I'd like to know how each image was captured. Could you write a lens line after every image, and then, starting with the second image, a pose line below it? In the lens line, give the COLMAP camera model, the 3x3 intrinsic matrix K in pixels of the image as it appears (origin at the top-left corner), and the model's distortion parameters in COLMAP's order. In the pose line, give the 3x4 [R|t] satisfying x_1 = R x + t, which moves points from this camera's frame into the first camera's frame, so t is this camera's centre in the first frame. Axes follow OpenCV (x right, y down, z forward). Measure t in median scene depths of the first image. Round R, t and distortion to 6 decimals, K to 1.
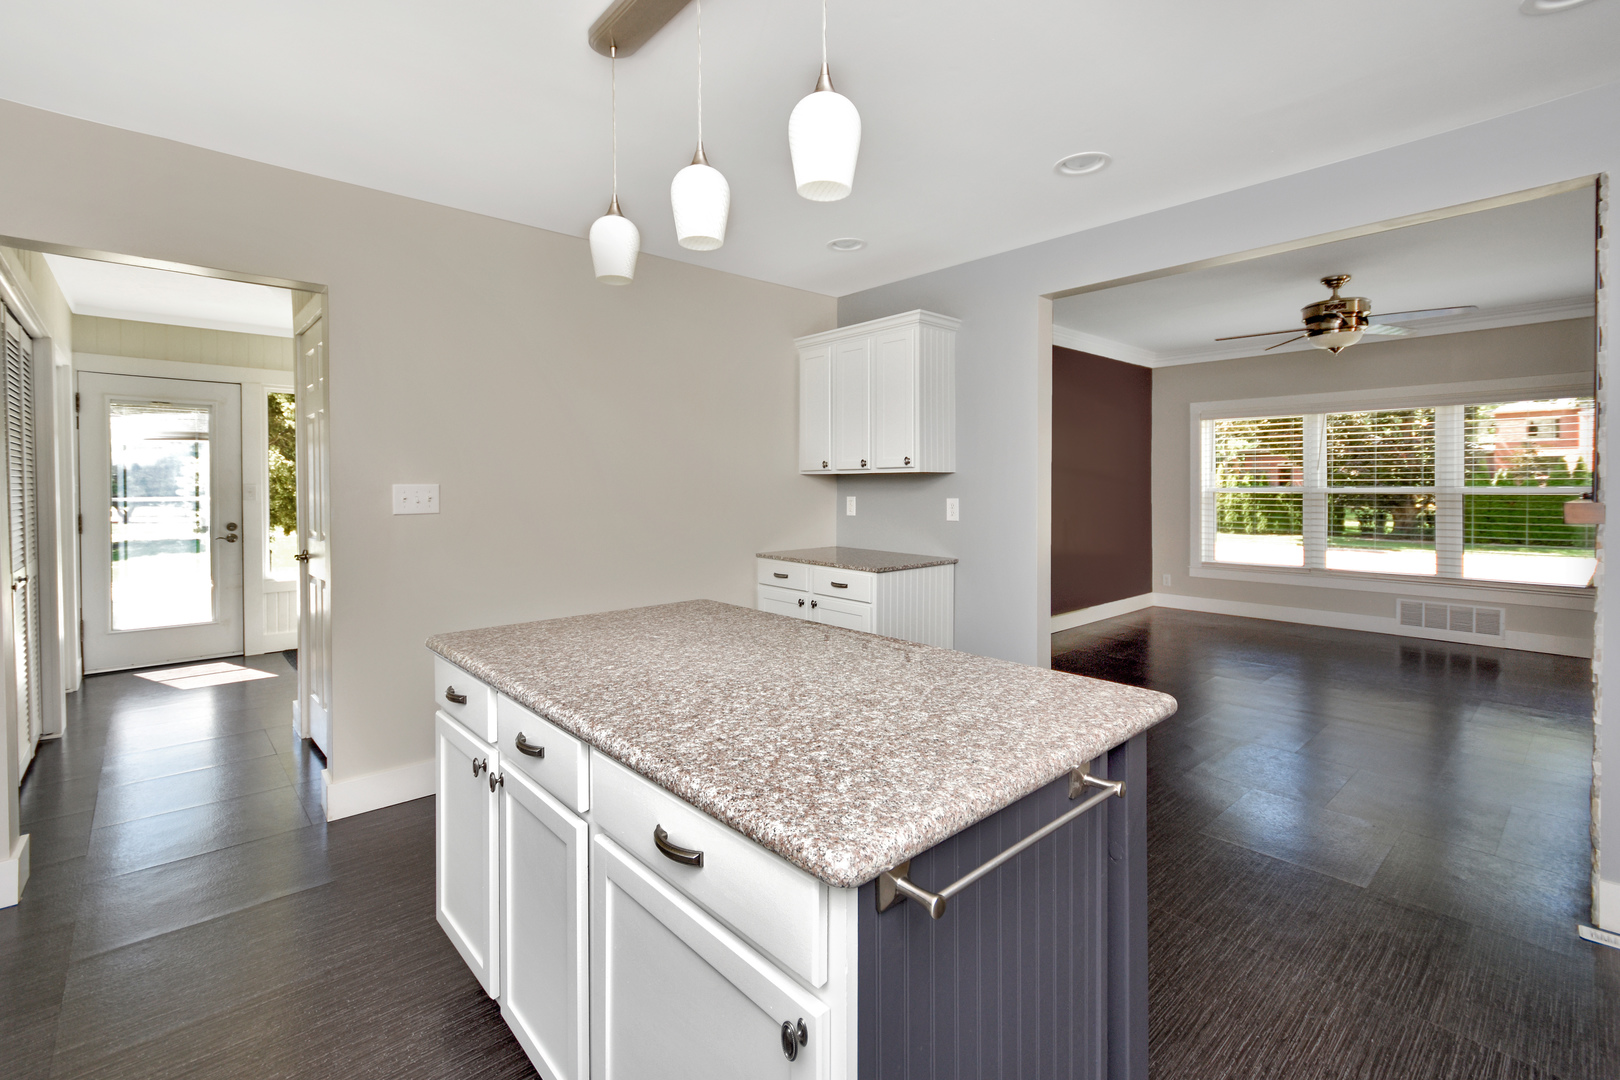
lens RADIAL K [[736.5, 0, 773.4], [0, 736.5, 495.3], [0, 0, 1]] dist [0.008058, -0.006511]
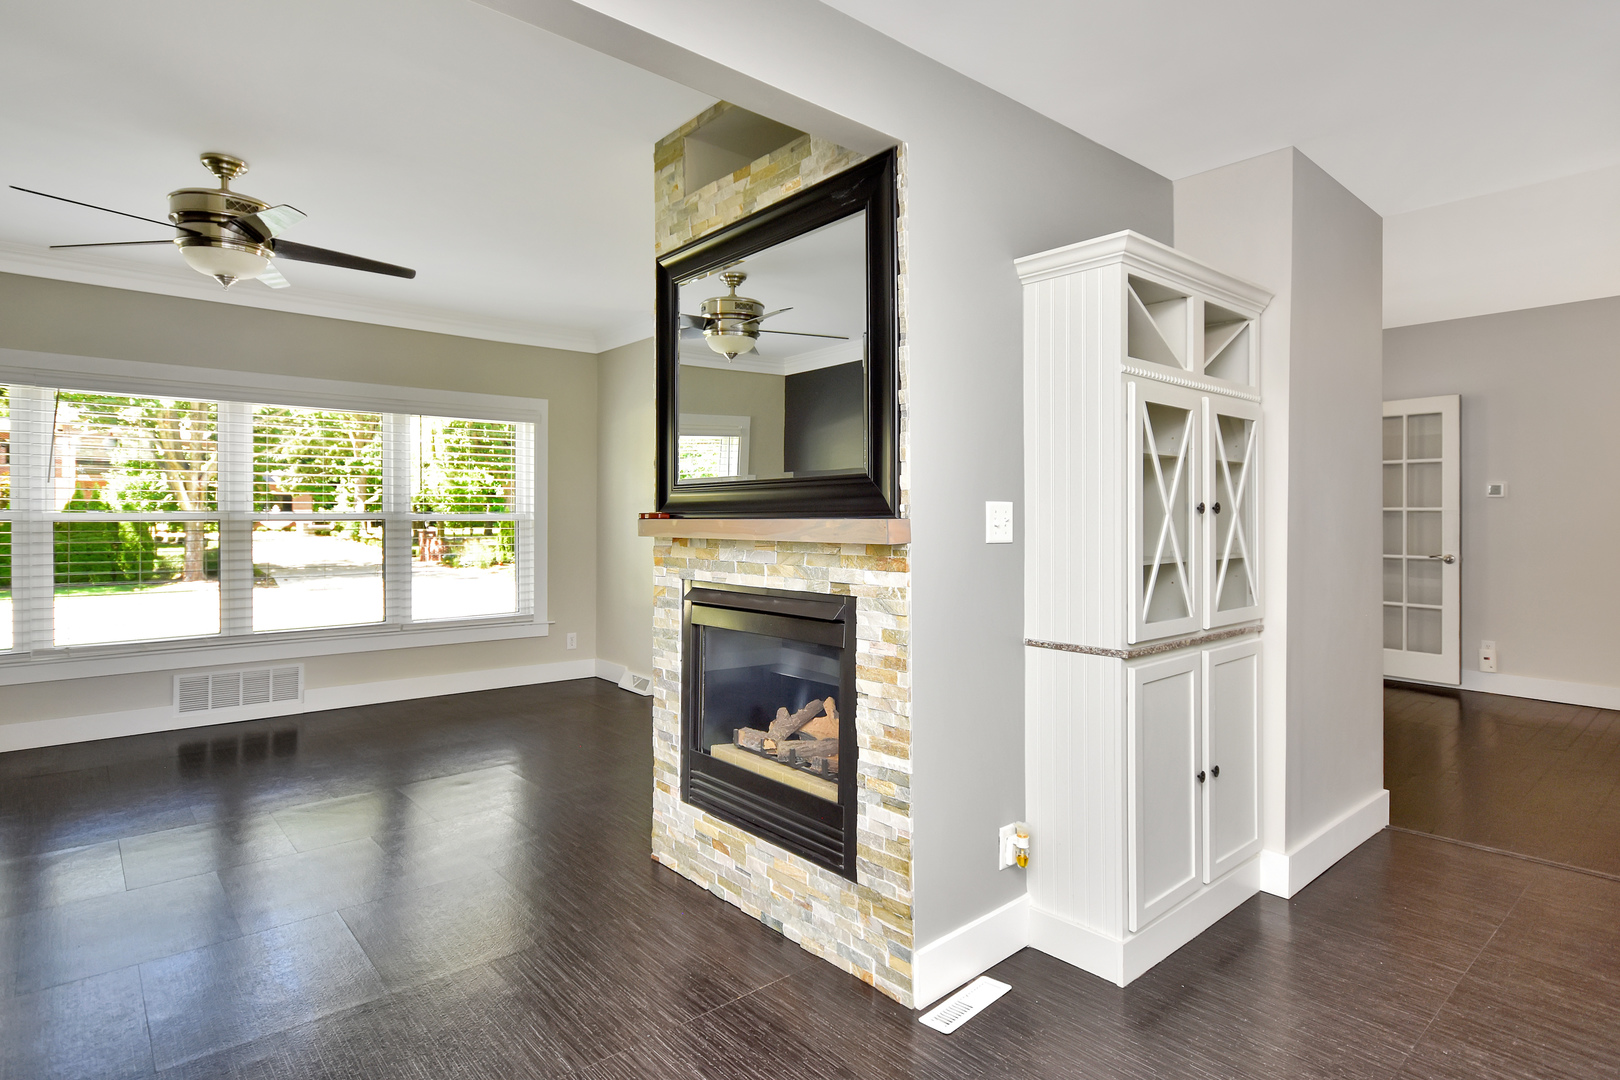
lens RADIAL K [[850.8, 0, 795.1], [0, 850.8, 514.2], [0, 0, 1]] dist [0.011428, 0.002730]
pose [[0.012146, 0.005124, 0.999913, 0.105155], [0.012192, 0.999912, -0.005272, 0.004475], [-0.999852, 0.012255, 0.012083, 0.792920]]
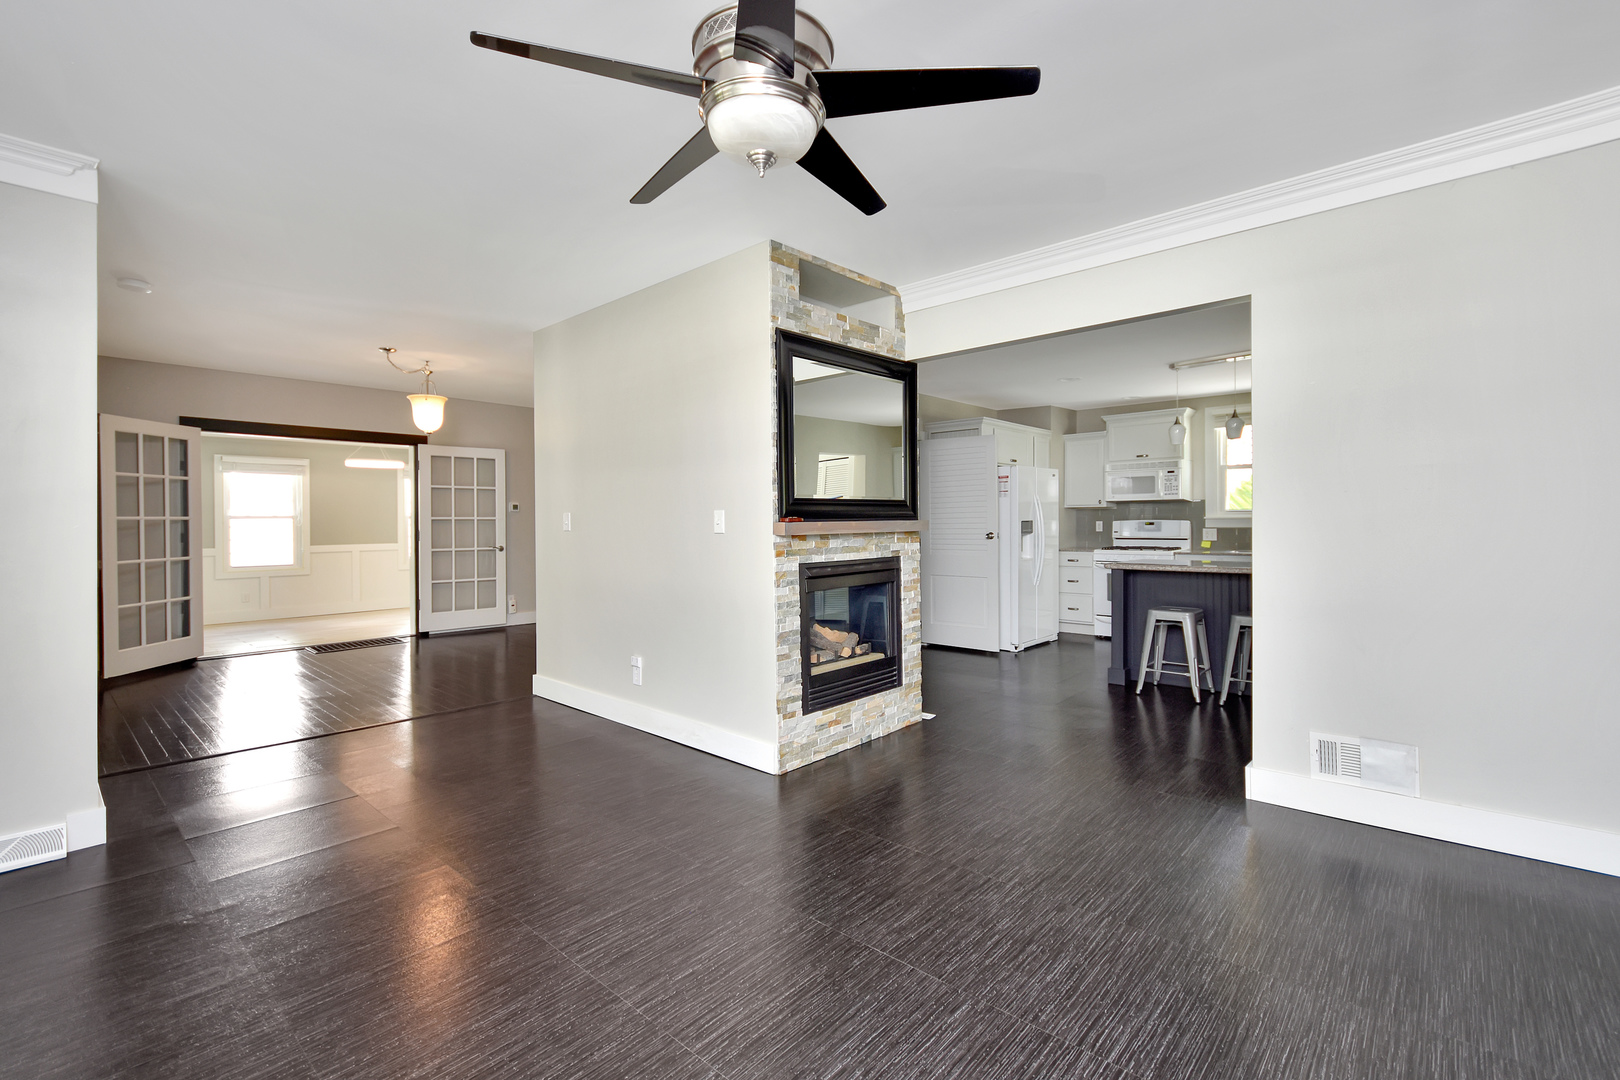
lens RADIAL K [[736.5, 0, 798.7], [0, 736.5, 526.3], [0, 0, 1]] dist [0.008058, -0.006511]
pose [[-0.993908, 0.012282, -0.109523, 1.181761], [0.009857, 0.999695, 0.022656, -0.016538], [0.109768, 0.021438, -0.993726, 2.107285]]
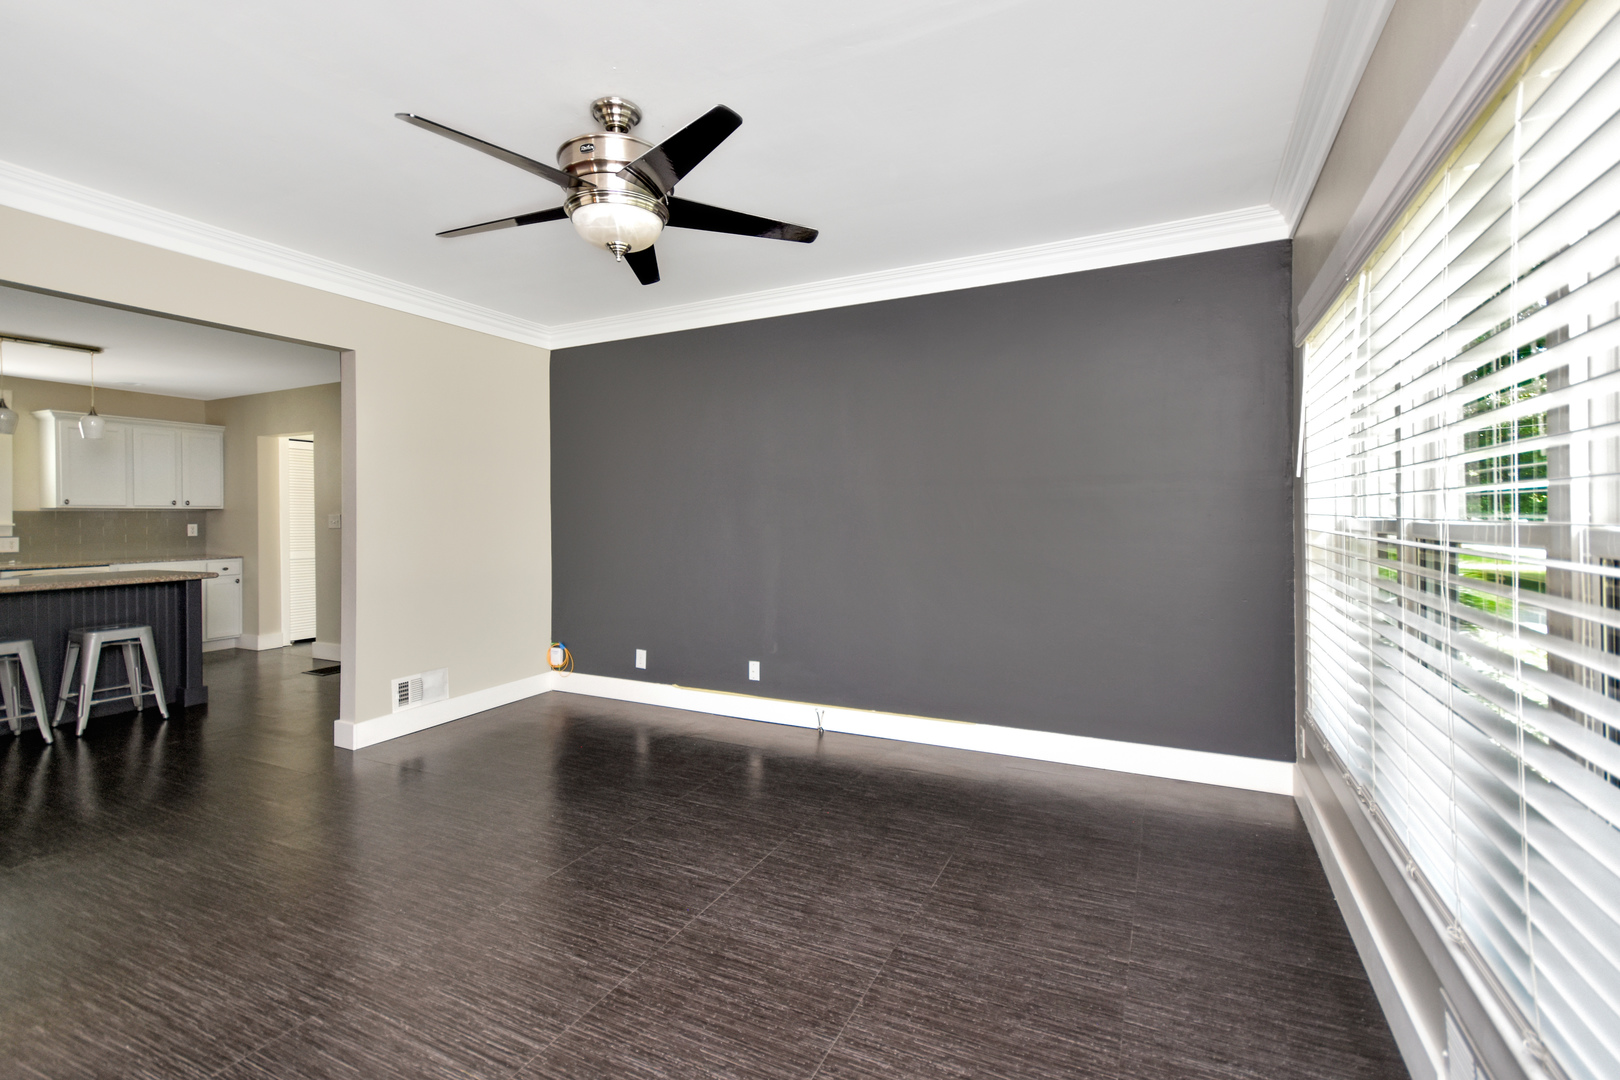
lens RADIAL K [[736.5, 0, 802.5], [0, 736.5, 525.1], [0, 0, 1]] dist [0.008058, -0.006511]
pose [[0.383898, 0.012653, -0.923289, 1.903585], [-0.008117, 0.999914, 0.010328, -0.015091], [0.923340, 0.003530, 0.383968, 1.396138]]
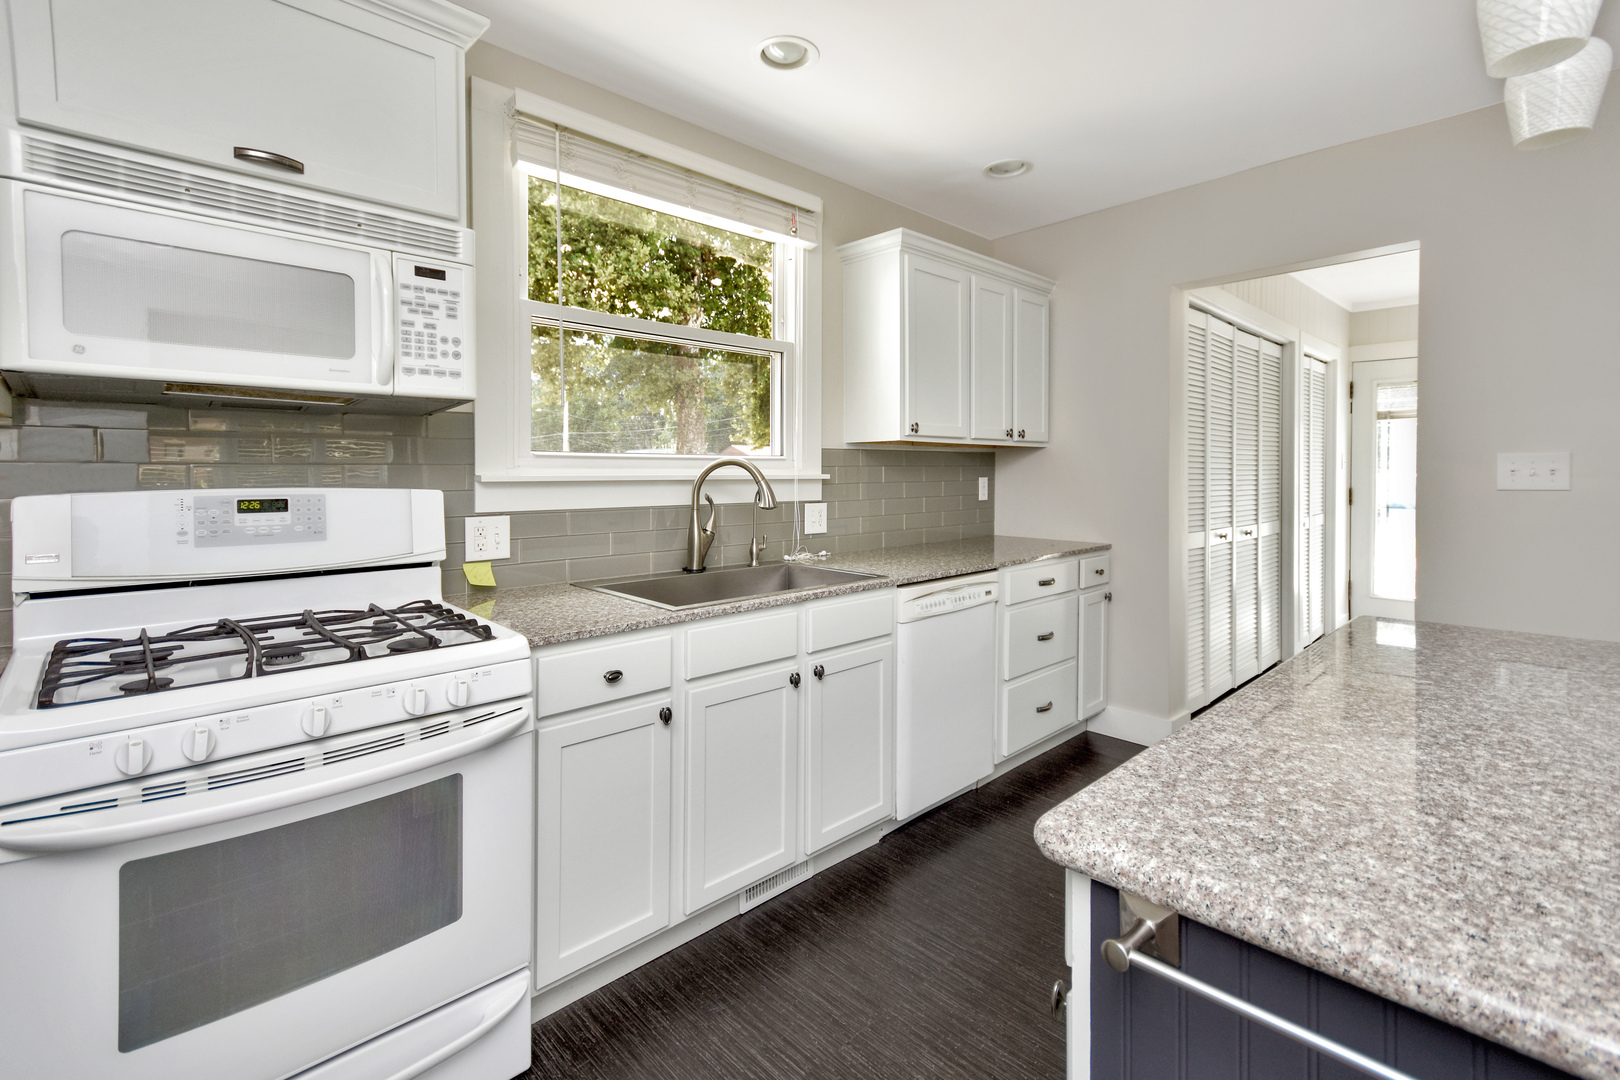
lens RADIAL K [[736.5, 0, 800.6], [0, 736.5, 477.9], [0, 0, 1]] dist [0.008058, -0.006511]
pose [[0.021975, 0.011360, -0.999694, 0.293425], [-0.011243, 0.999875, 0.011115, 0.012101], [0.999695, 0.010995, 0.022100, 0.187642]]
